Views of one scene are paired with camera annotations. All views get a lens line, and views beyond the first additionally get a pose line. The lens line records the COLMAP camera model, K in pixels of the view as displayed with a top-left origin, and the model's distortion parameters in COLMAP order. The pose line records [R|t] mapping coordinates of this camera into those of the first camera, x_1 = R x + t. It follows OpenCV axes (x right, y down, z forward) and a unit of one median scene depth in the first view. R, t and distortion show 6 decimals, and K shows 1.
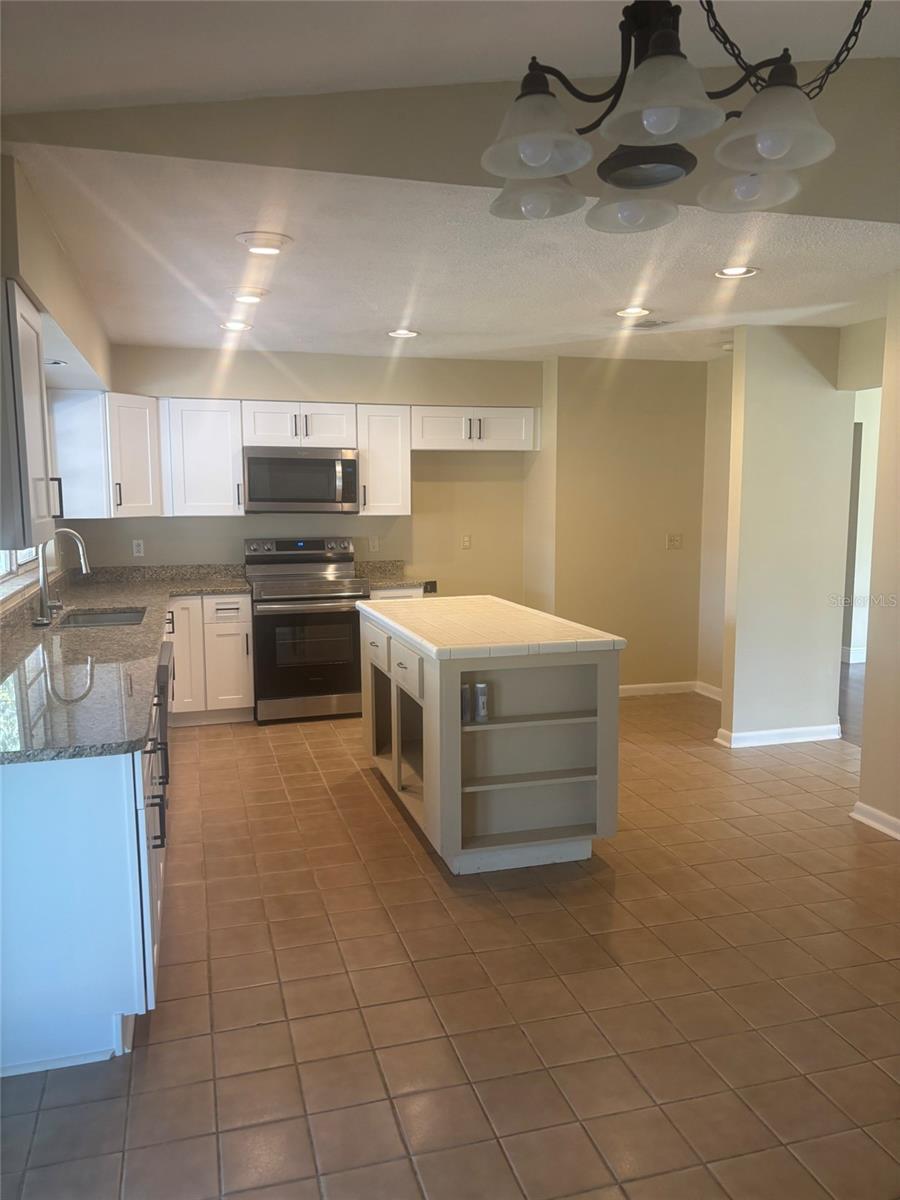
lens RADIAL K [[919.1, 0, 451.3], [0, 919.1, 603.8], [0, 0, 1]] dist [0.011417, -0.015760]
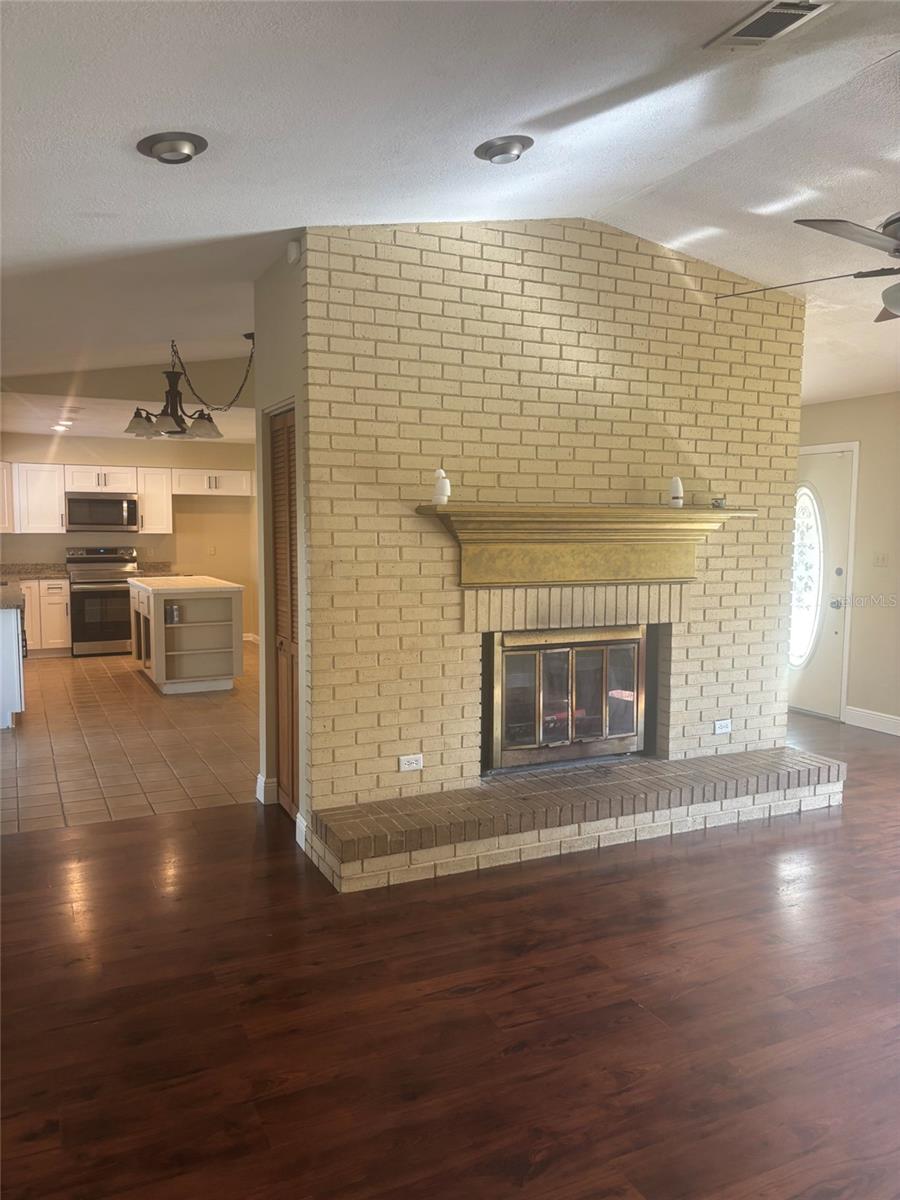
lens RADIAL K [[919.1, 0, 443.7], [0, 919.1, 598.6], [0, 0, 1]] dist [0.011417, -0.015760]
pose [[0.987456, -0.006436, 0.157764, 0.189218], [0.012573, 0.999201, -0.037930, 0.095646], [-0.157394, 0.039438, 0.986748, -0.755952]]
